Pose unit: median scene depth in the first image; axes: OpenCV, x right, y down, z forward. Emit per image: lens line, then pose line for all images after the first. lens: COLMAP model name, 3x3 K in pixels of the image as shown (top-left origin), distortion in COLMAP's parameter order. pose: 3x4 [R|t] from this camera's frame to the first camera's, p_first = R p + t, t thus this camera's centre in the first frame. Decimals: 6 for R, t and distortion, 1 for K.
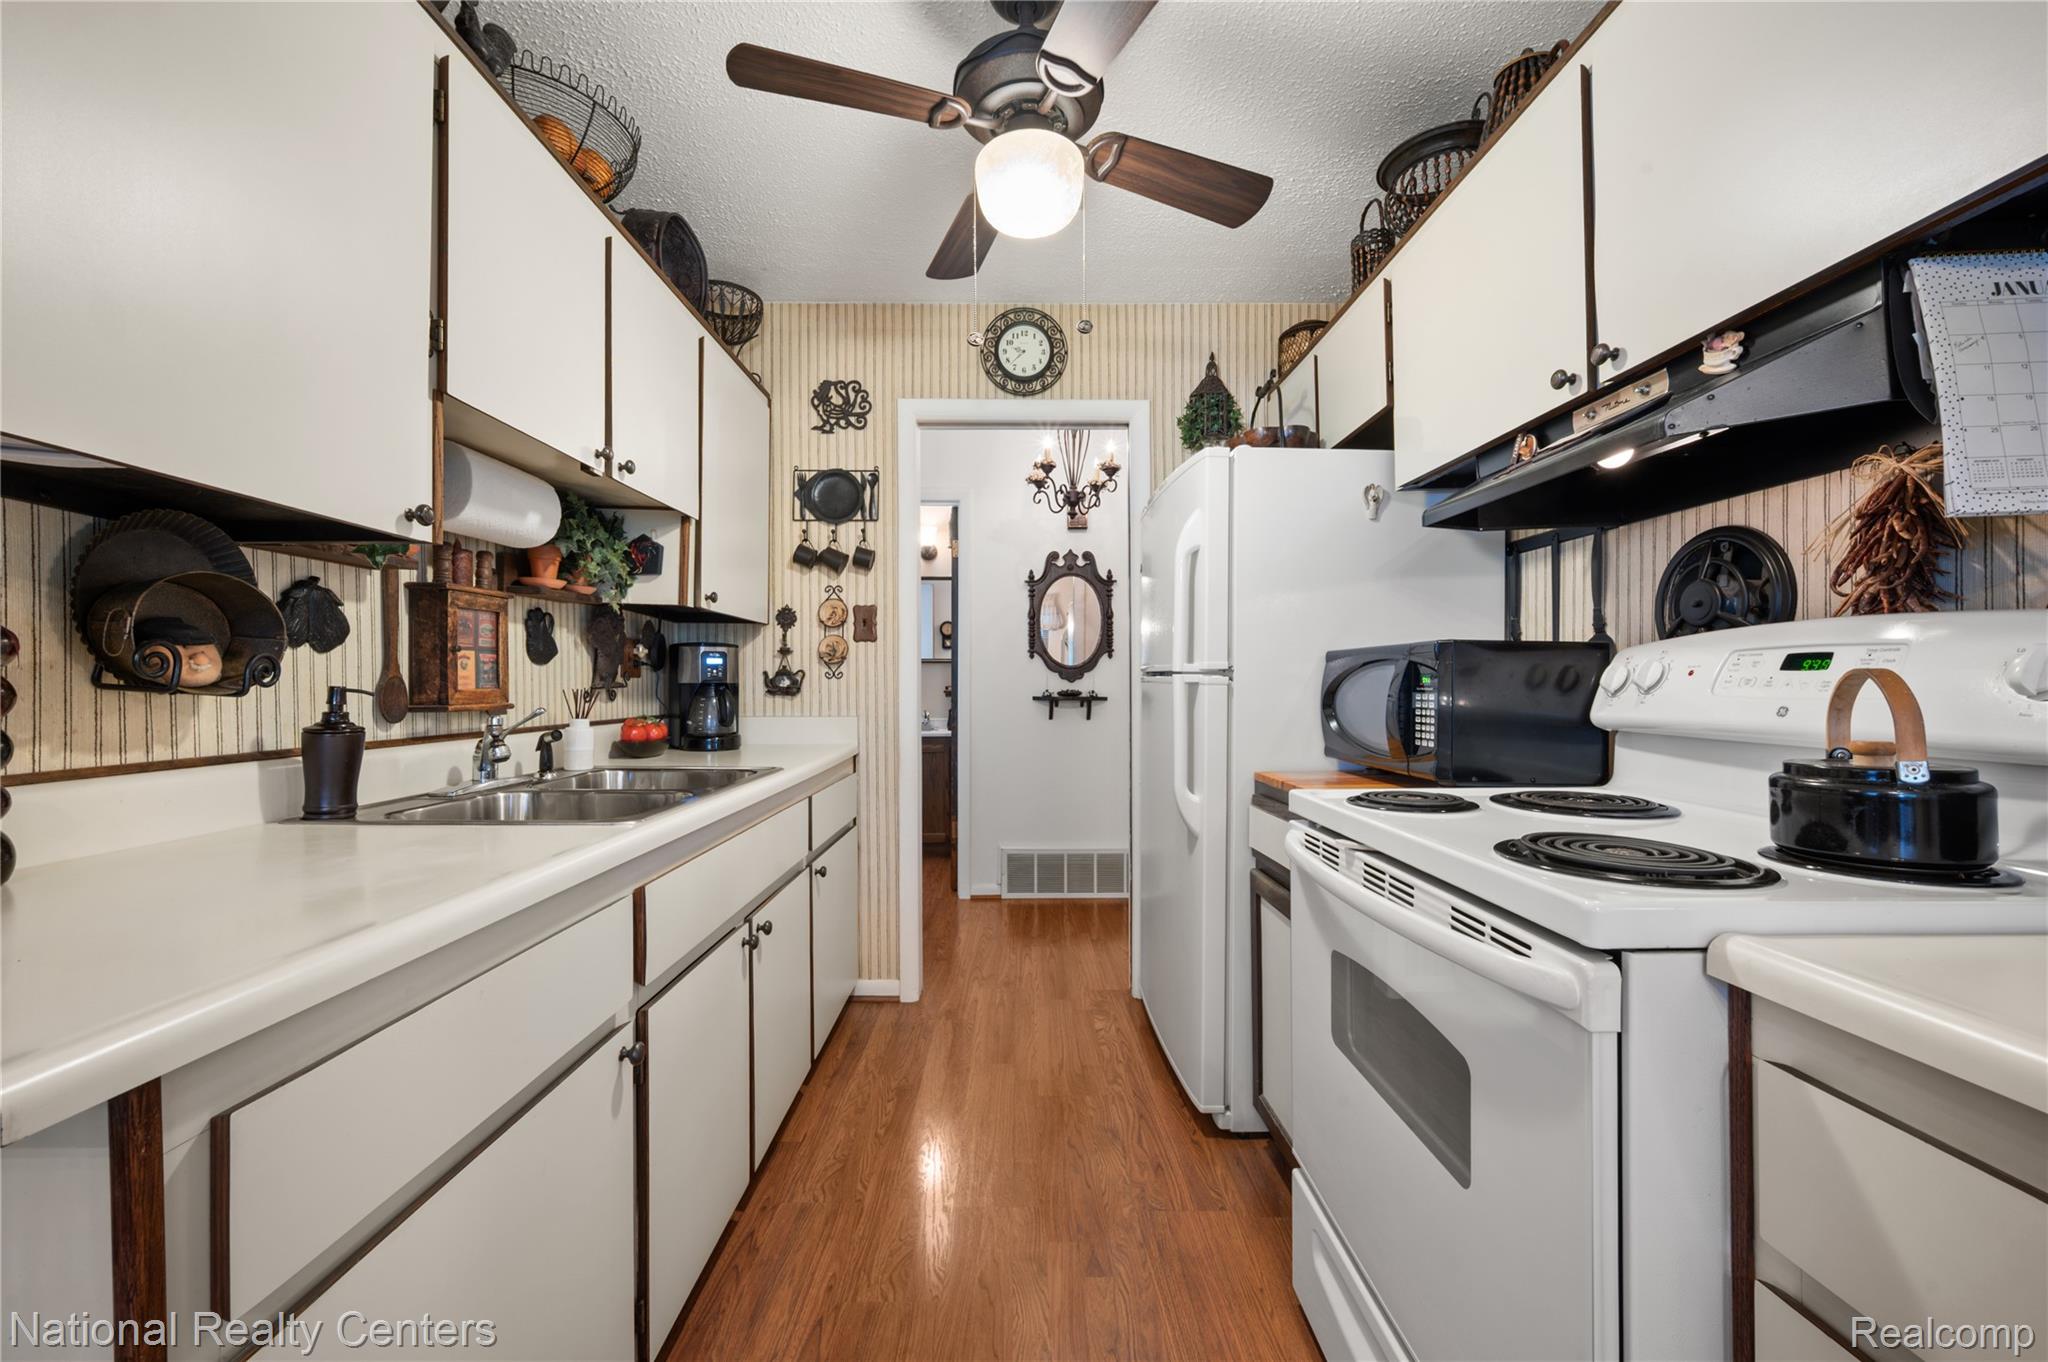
lens RADIAL K [[821.5, 0, 1024.5], [0, 821.5, 684.3], [0, 0, 1]] dist [-0.003572, 0.000383]
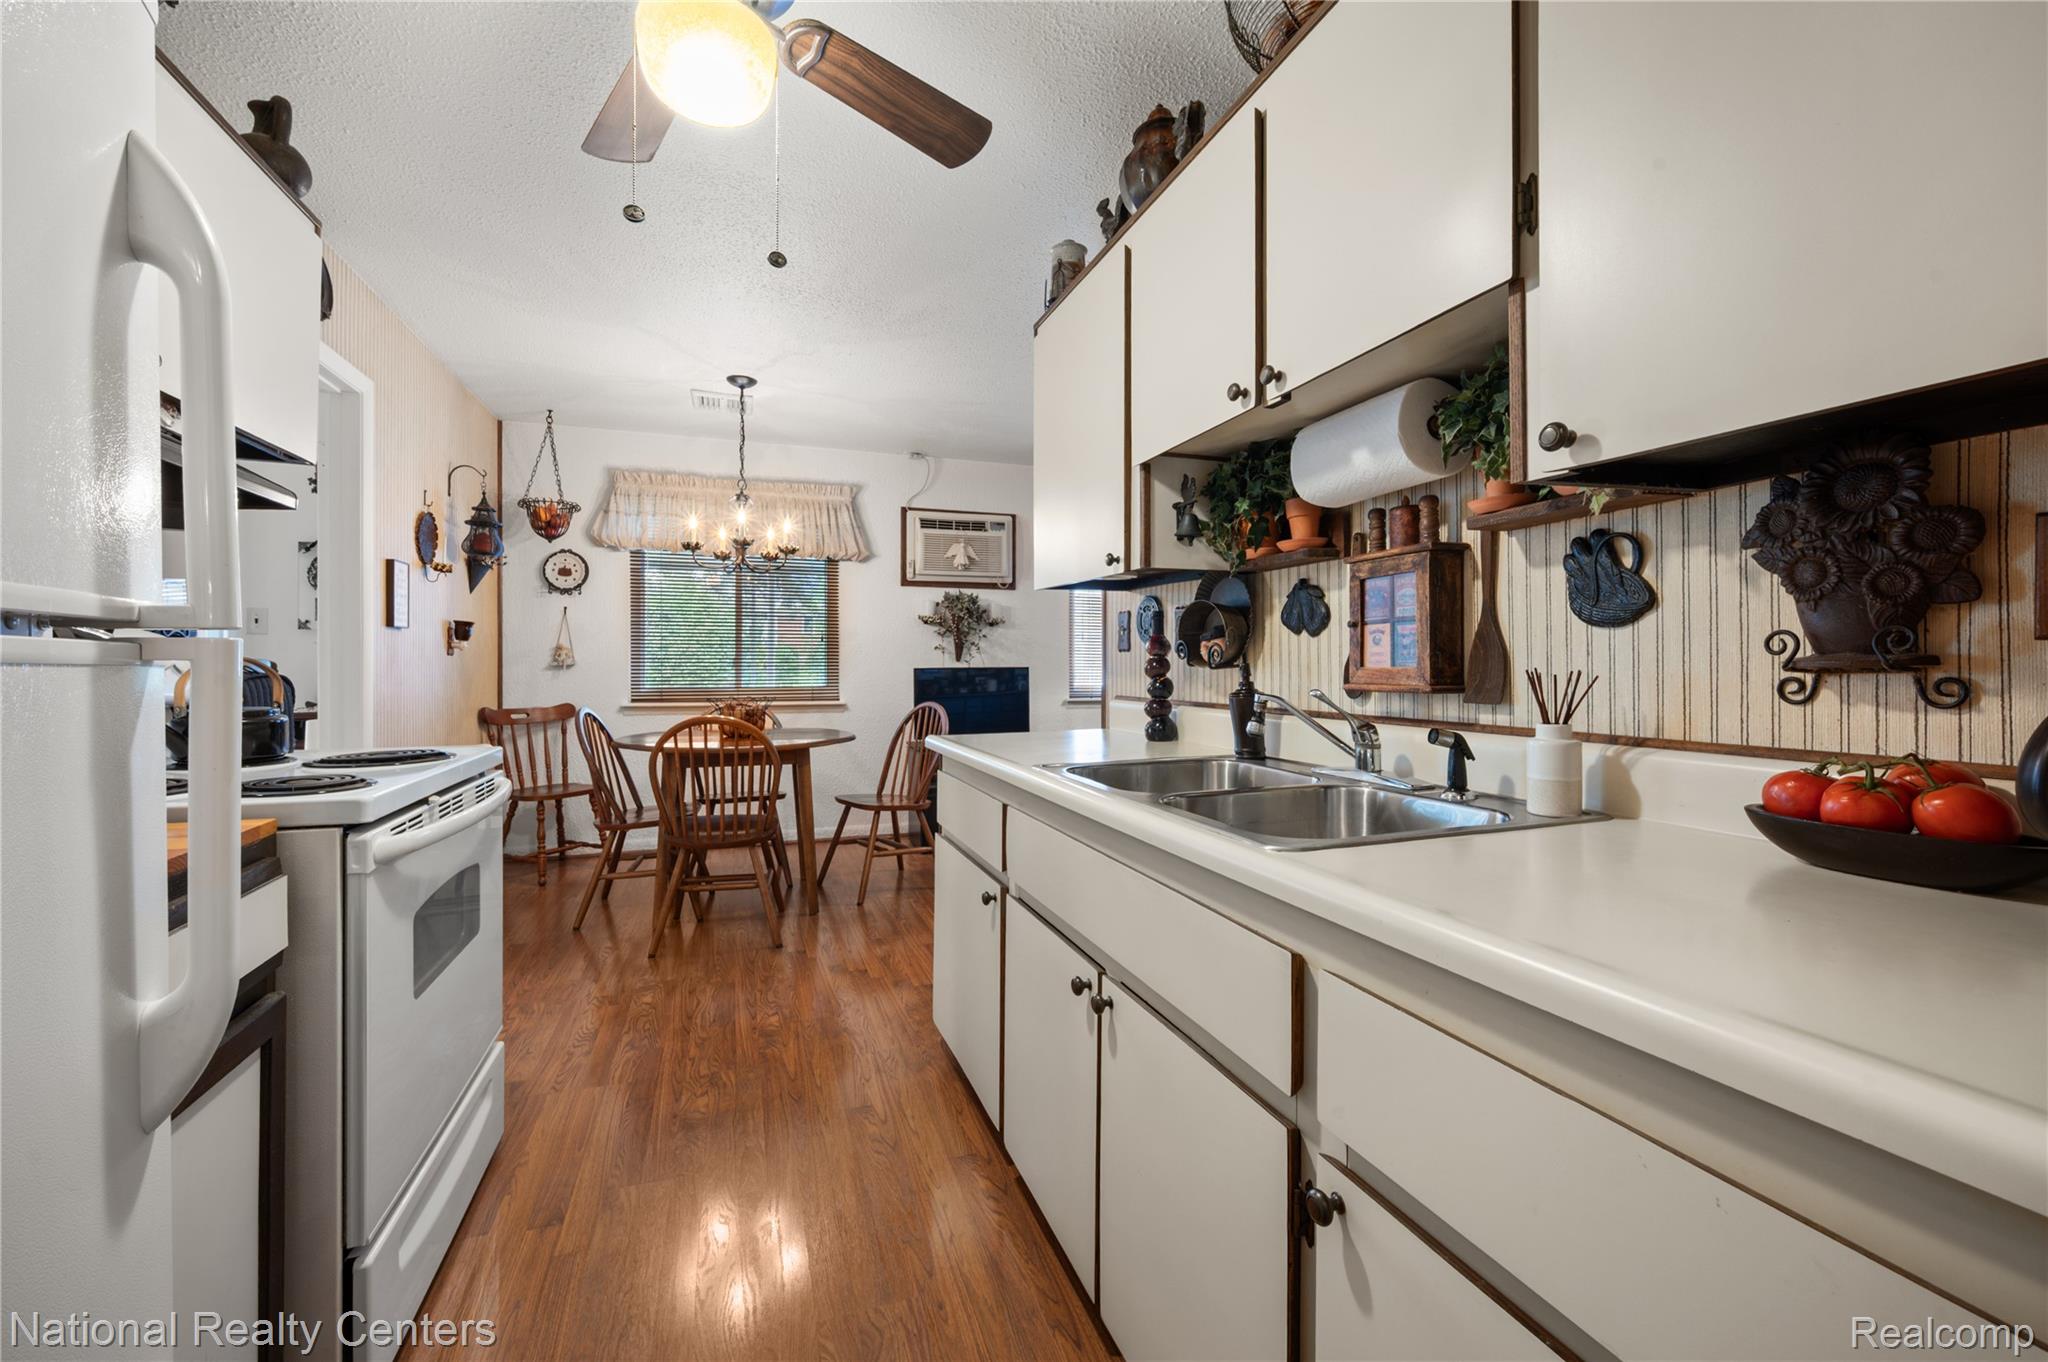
lens RADIAL K [[821.5, 0, 1029.4], [0, 821.5, 660.9], [0, 0, 1]] dist [-0.003572, 0.000383]
pose [[-0.942039, 0.004400, -0.335473, -0.019652], [0.004526, 0.999990, 0.000407, -0.003183], [0.335472, -0.001135, -0.942050, 1.795767]]
